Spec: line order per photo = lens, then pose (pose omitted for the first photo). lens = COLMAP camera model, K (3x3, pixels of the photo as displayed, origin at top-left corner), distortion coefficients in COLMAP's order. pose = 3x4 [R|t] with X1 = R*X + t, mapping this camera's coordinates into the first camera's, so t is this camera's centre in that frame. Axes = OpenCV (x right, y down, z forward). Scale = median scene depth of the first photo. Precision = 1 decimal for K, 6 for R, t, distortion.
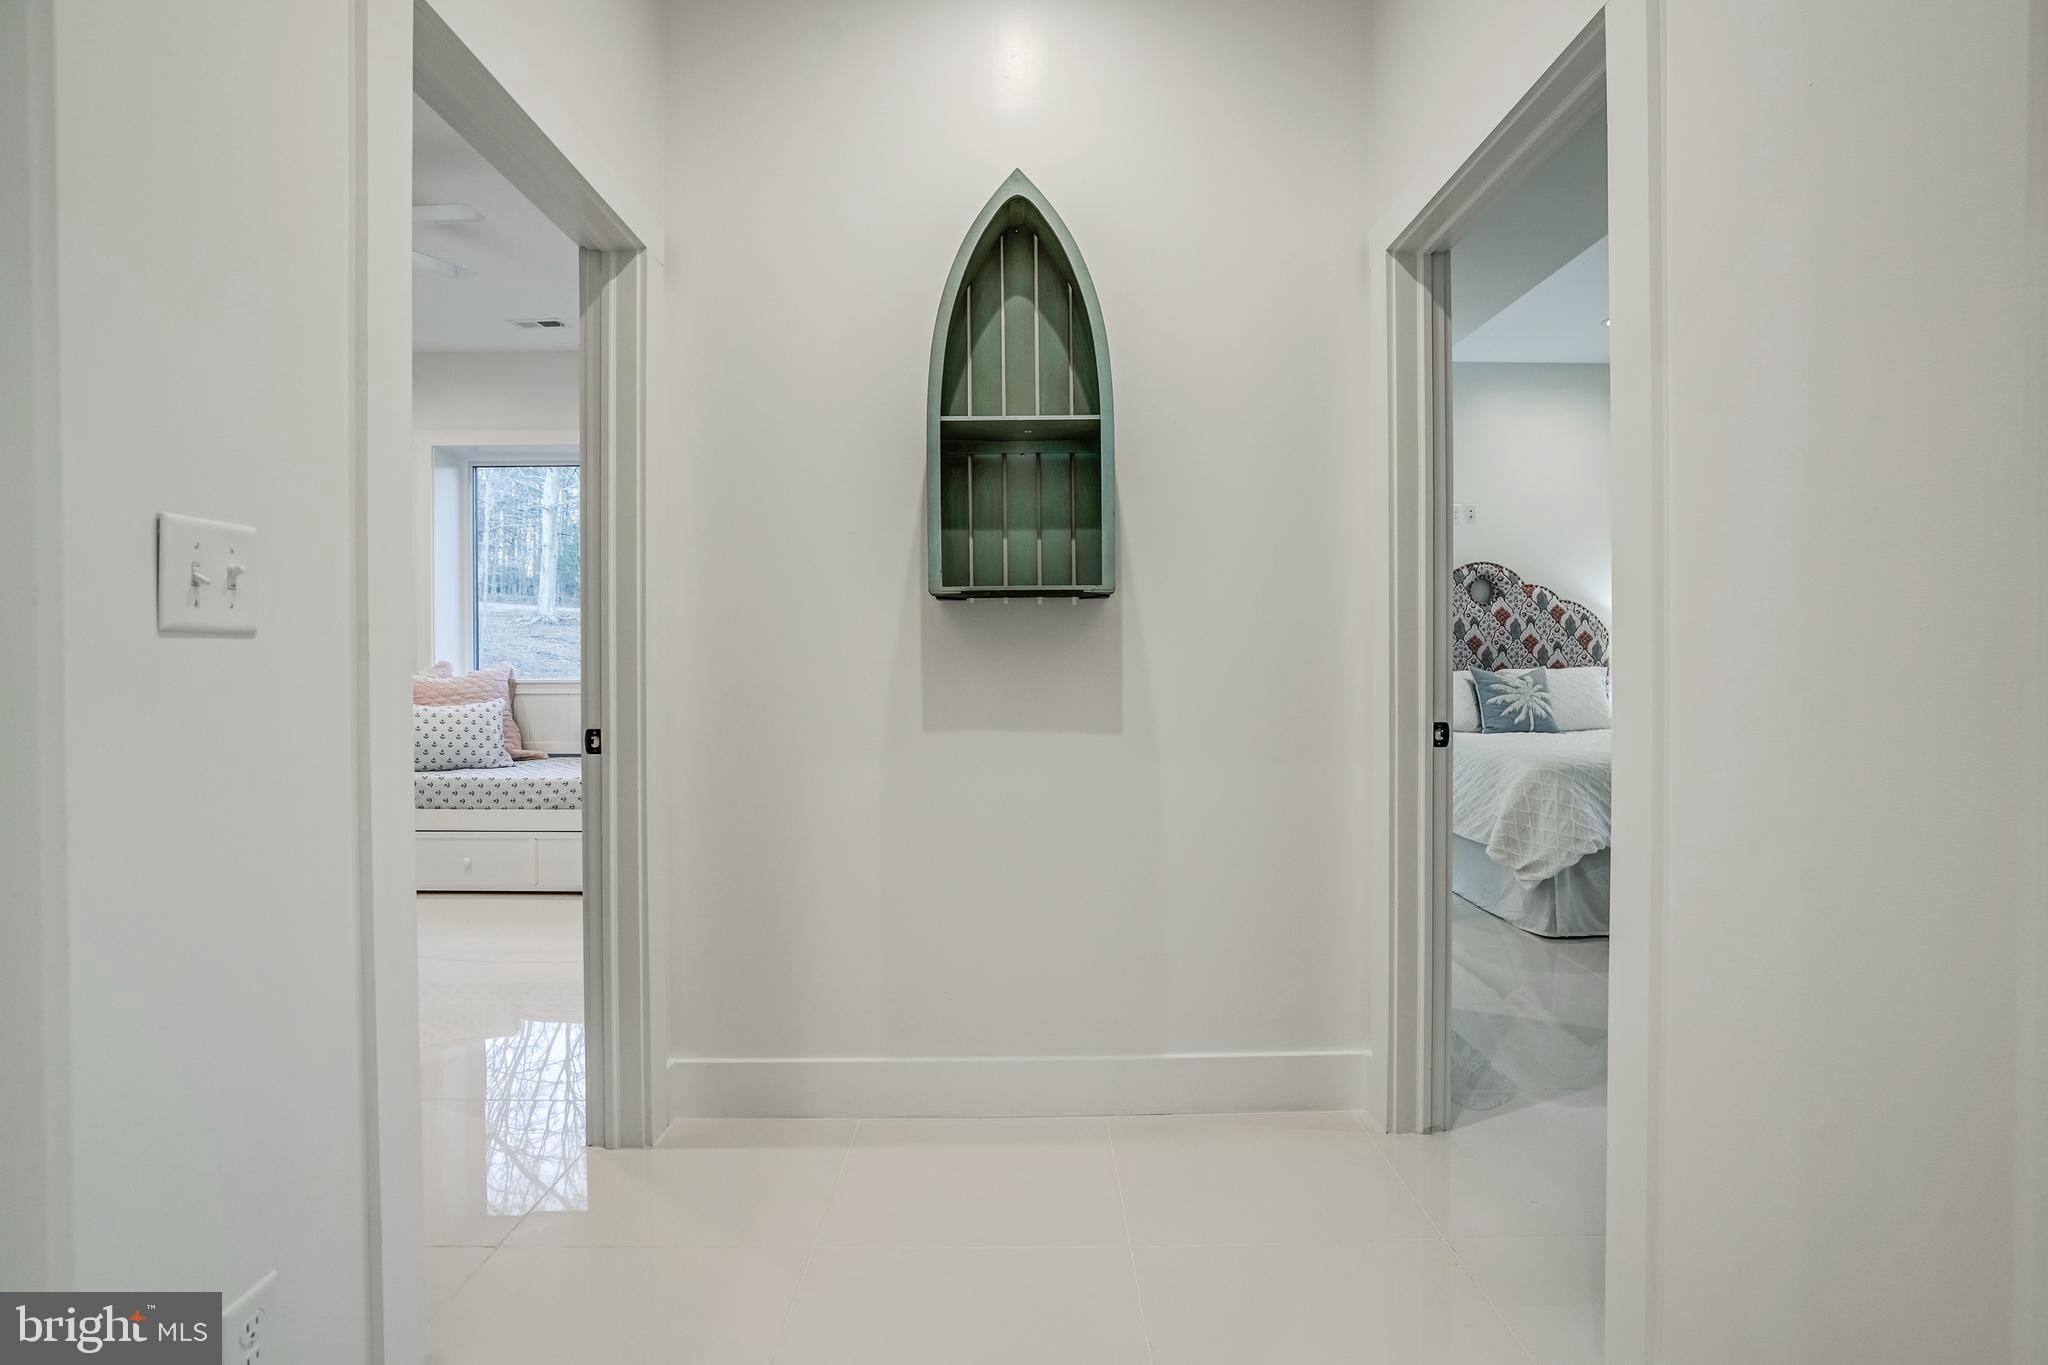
lens RADIAL K [[947.2, 0, 1022.4], [0, 947.2, 662.8], [0, 0, 1]] dist [-0.038697, 0.000874]
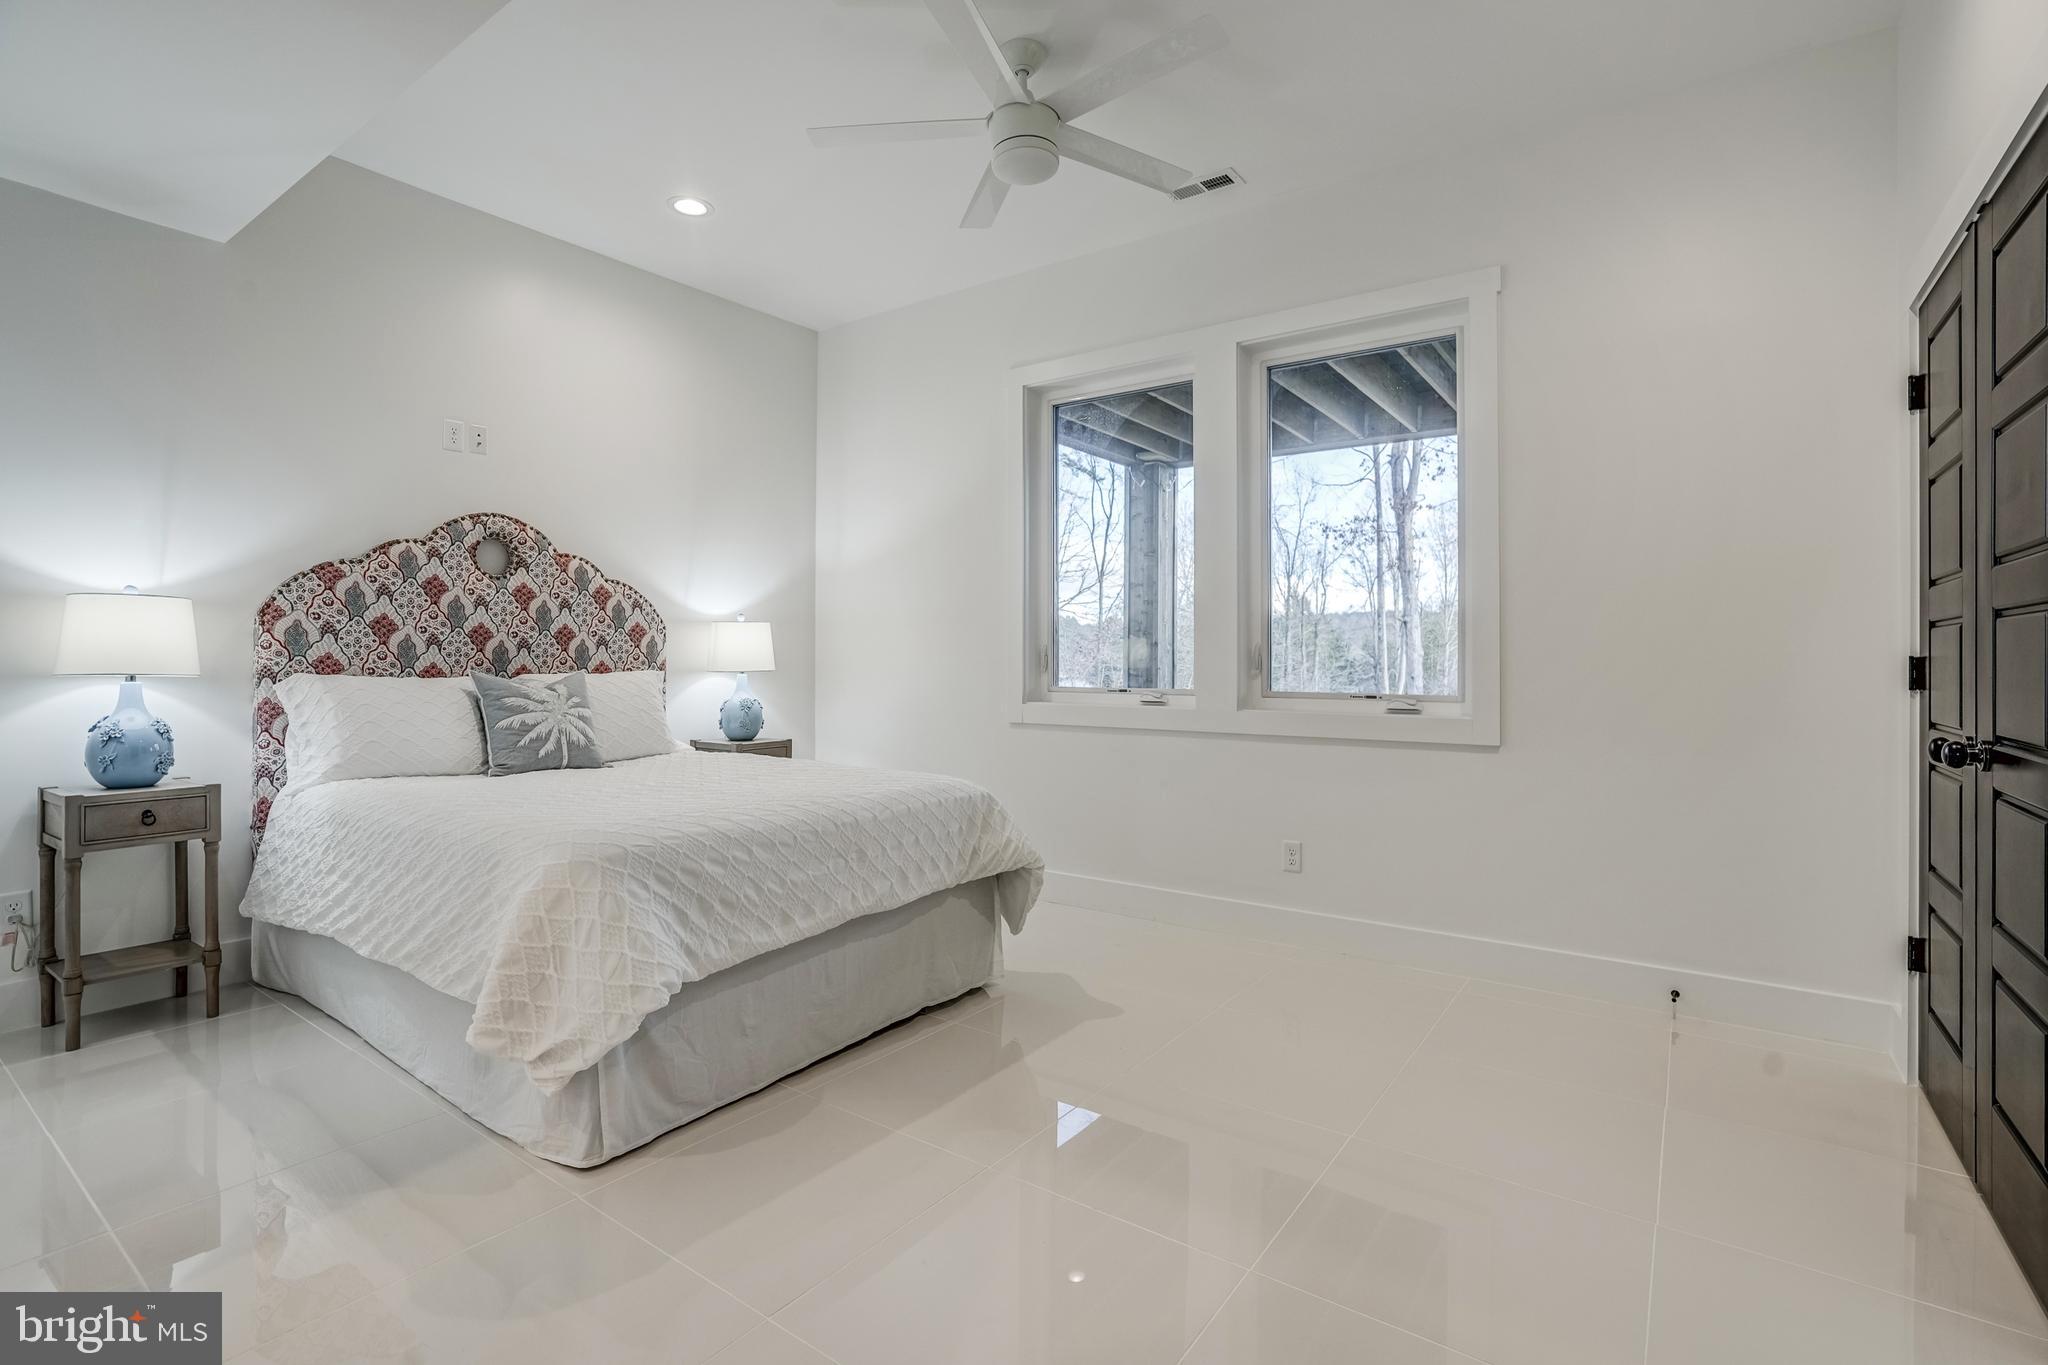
lens RADIAL K [[947.2, 0, 1022.4], [0, 947.2, 662.8], [0, 0, 1]] dist [-0.038697, 0.000874]
pose [[0.590654, 0.004501, 0.806913, 0.197843], [-0.003294, 0.999990, -0.003167, -0.000667], [-0.806918, -0.000788, 0.590662, 0.342776]]
